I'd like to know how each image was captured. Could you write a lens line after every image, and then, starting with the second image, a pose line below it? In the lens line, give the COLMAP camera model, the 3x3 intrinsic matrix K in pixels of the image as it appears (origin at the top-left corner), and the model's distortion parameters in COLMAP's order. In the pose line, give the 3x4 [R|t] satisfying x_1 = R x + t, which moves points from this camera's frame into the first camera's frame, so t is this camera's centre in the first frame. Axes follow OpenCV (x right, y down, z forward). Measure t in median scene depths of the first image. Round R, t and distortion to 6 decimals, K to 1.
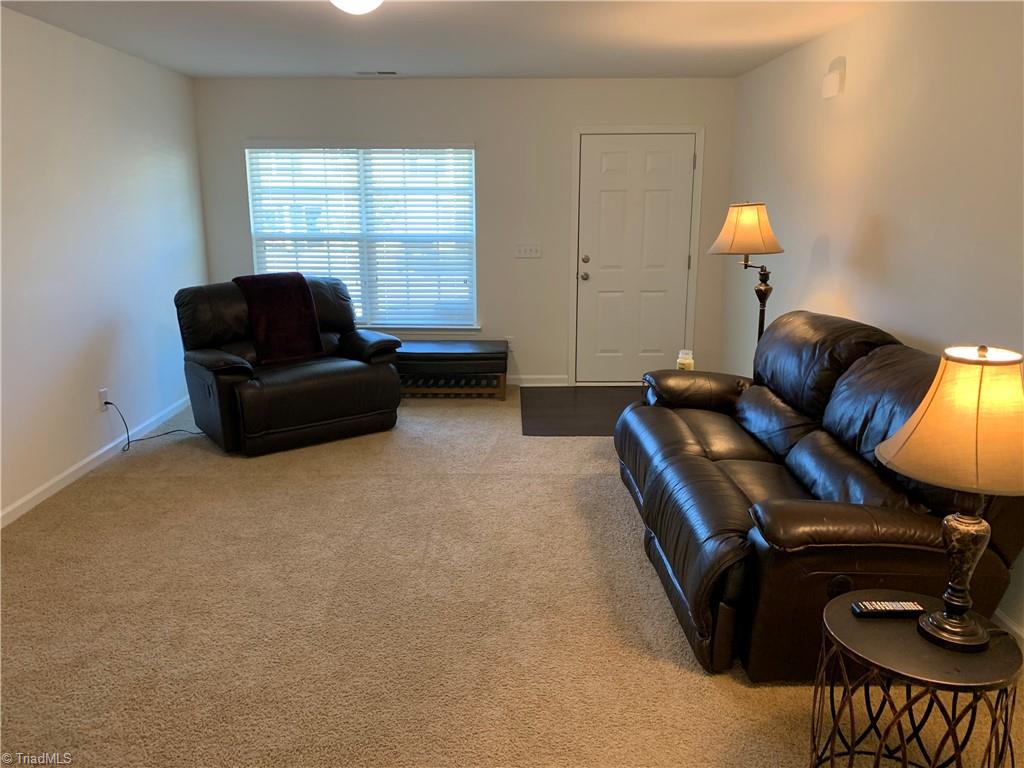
lens RADIAL K [[773.3, 0, 505.7], [0, 773.3, 381.9], [0, 0, 1]] dist [0.044925, -0.051632]
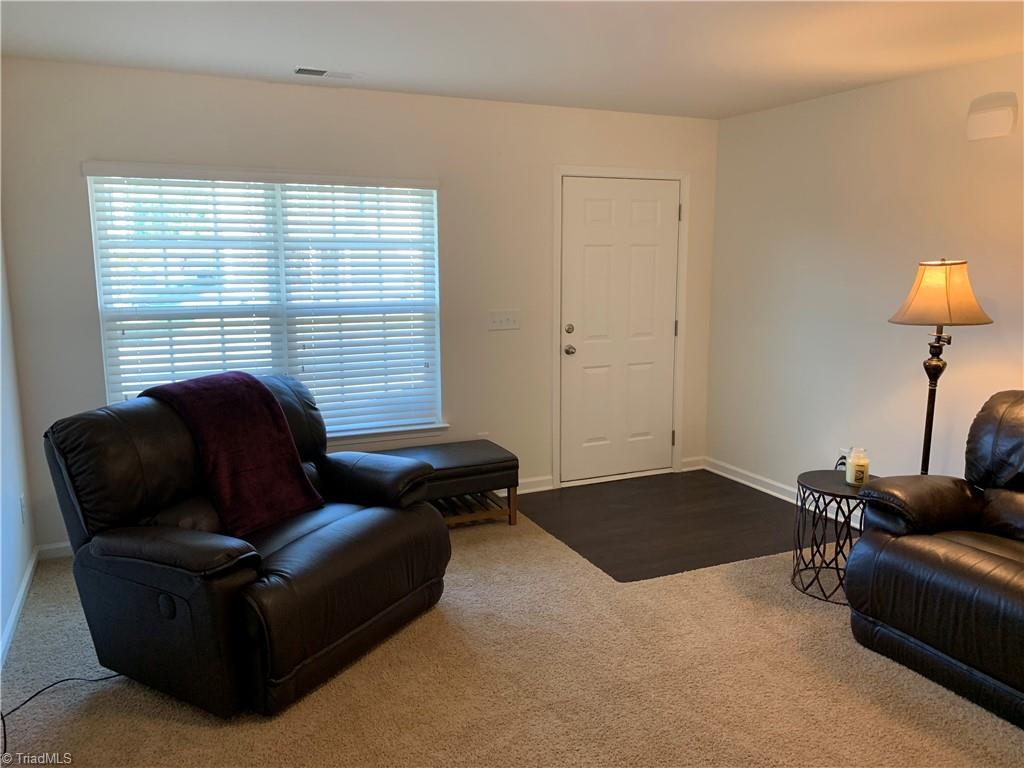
lens RADIAL K [[773.3, 0, 507.7], [0, 773.3, 381.3], [0, 0, 1]] dist [0.044925, -0.051632]
pose [[0.911780, -0.066274, 0.405297, -0.348122], [0.094032, 0.994365, -0.048942, -0.088605], [-0.399769, 0.082735, 0.912874, 0.370114]]
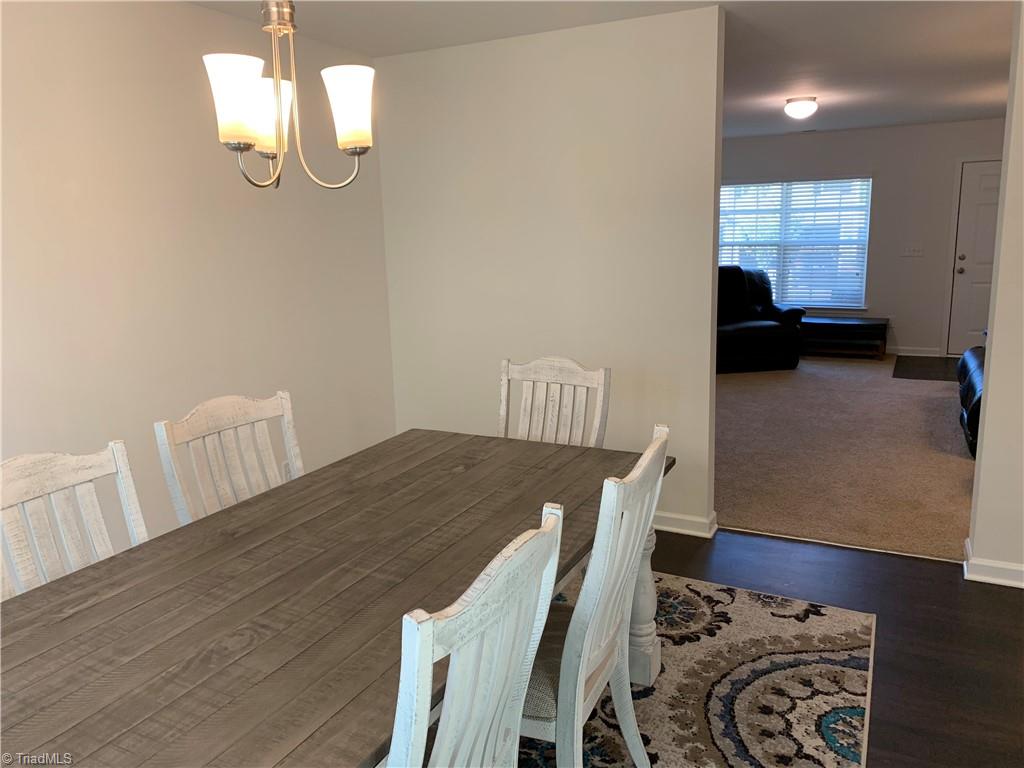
lens RADIAL K [[773.3, 0, 510.5], [0, 773.3, 373.9], [0, 0, 1]] dist [0.044925, -0.051632]
pose [[0.887694, 0.065431, -0.455760, 0.051591], [-0.080993, 0.996607, -0.014674, 0.140238], [0.453254, 0.049940, 0.889982, -0.596230]]
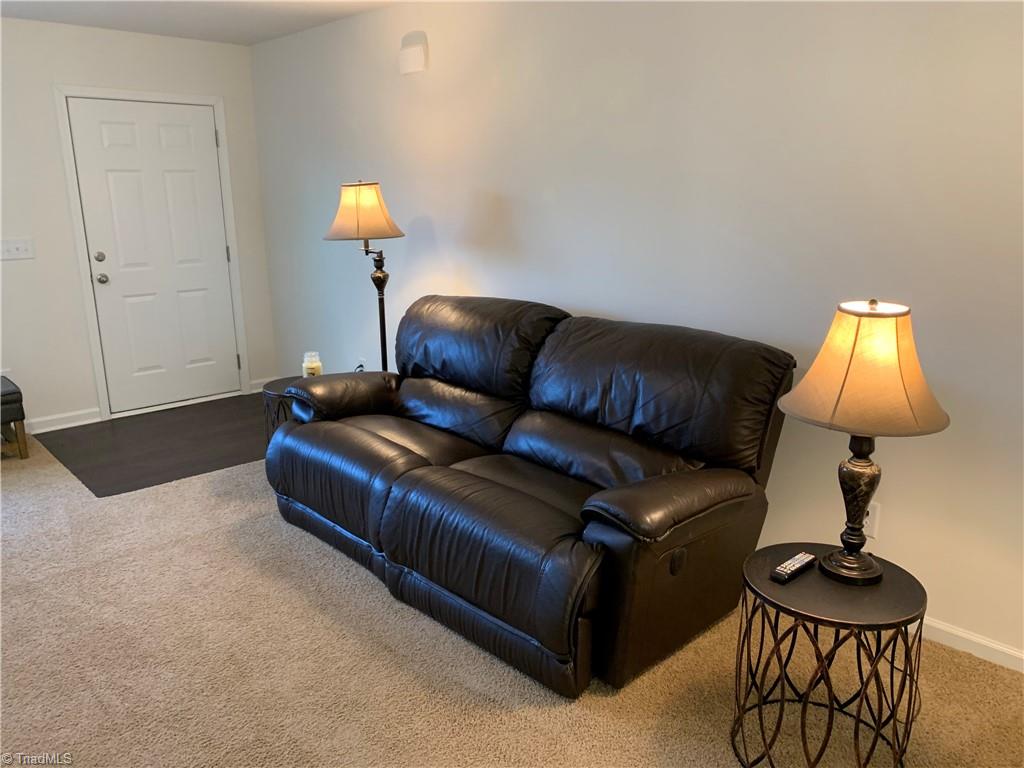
lens RADIAL K [[773.3, 0, 506.0], [0, 773.3, 386.4], [0, 0, 1]] dist [0.044925, -0.051632]
pose [[0.742227, -0.168186, 0.648700, -0.154334], [0.158550, 0.984584, 0.073861, -0.028657], [-0.651123, 0.048030, 0.757451, 0.173491]]
